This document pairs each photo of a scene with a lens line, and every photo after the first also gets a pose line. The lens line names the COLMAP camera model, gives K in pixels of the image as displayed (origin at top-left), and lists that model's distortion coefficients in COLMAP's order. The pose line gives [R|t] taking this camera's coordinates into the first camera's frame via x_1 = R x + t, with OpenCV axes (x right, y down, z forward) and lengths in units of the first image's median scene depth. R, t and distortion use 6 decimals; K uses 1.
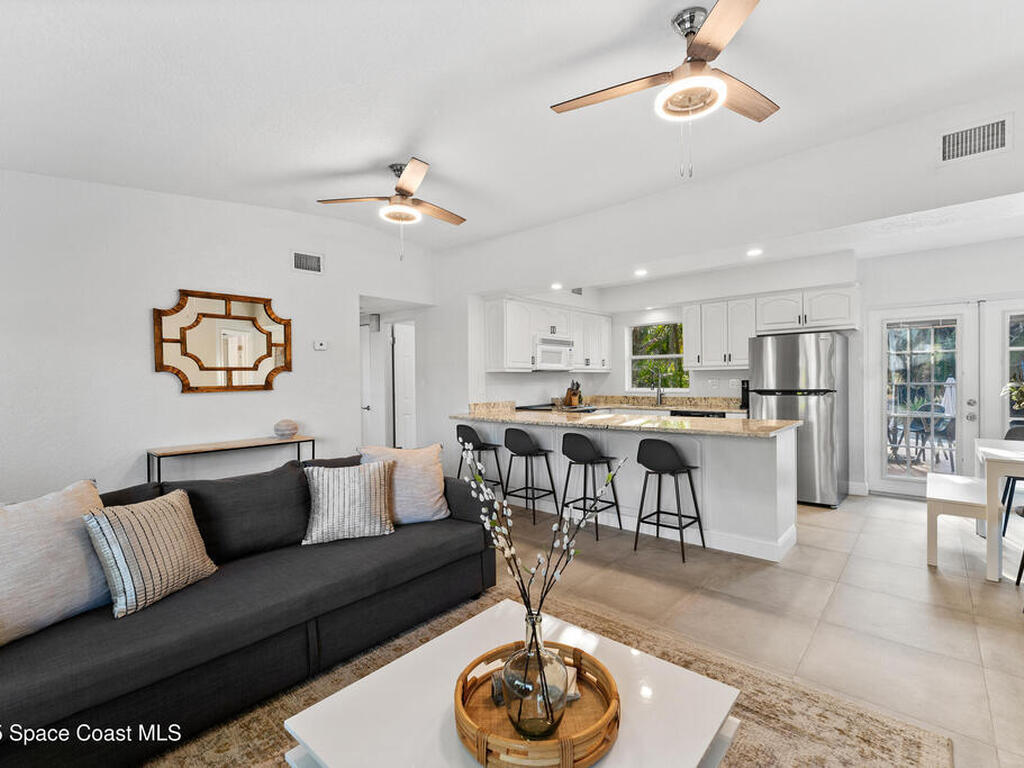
lens RADIAL K [[466.1, 0, 512.0], [0, 466.1, 384.0], [0, 0, 1]] dist [0.001236, 0.000454]
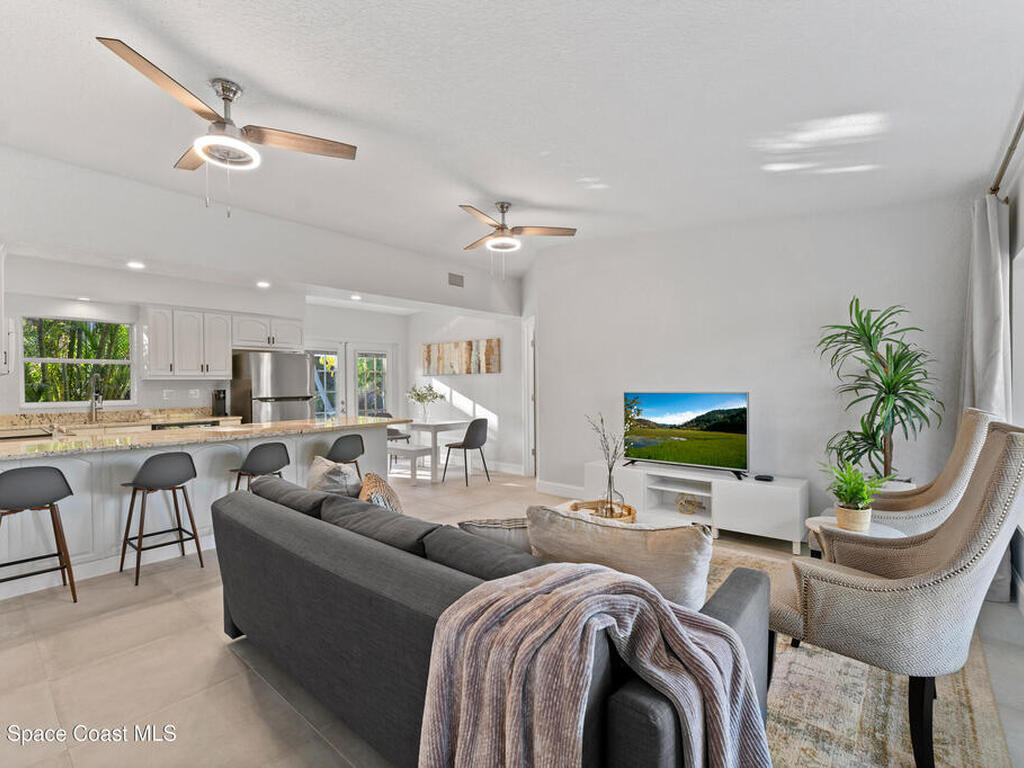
lens RADIAL K [[466.1, 0, 512.0], [0, 466.1, 384.0], [0, 0, 1]] dist [0.001236, 0.000454]
pose [[-0.001722, 0.014650, 0.999891, -0.628207], [0.020464, 0.999684, -0.014612, 0.008401], [-0.999789, 0.020437, -0.002021, 0.371790]]
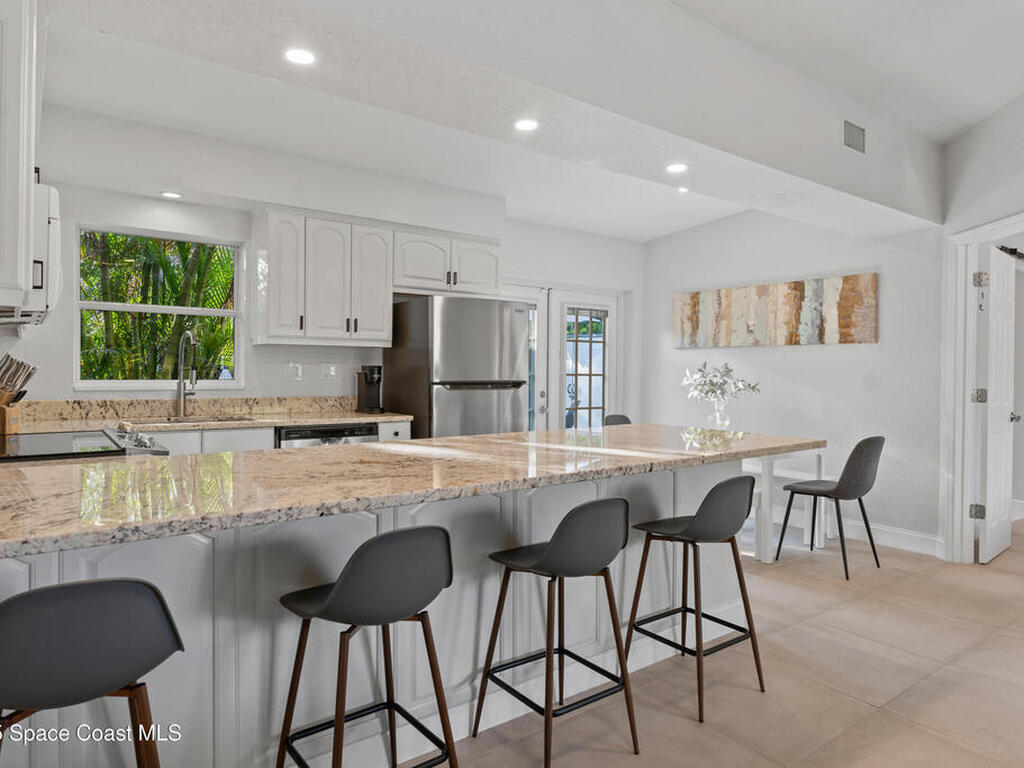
lens RADIAL K [[645.4, 0, 512.0], [0, 645.4, 384.0], [0, 0, 1]] dist [0.004186, -0.000619]
pose [[0.220880, -0.004789, 0.975289, -0.284329], [-0.003311, 0.999978, 0.005660, 0.010853], [-0.975295, -0.004479, 0.220859, 0.719953]]
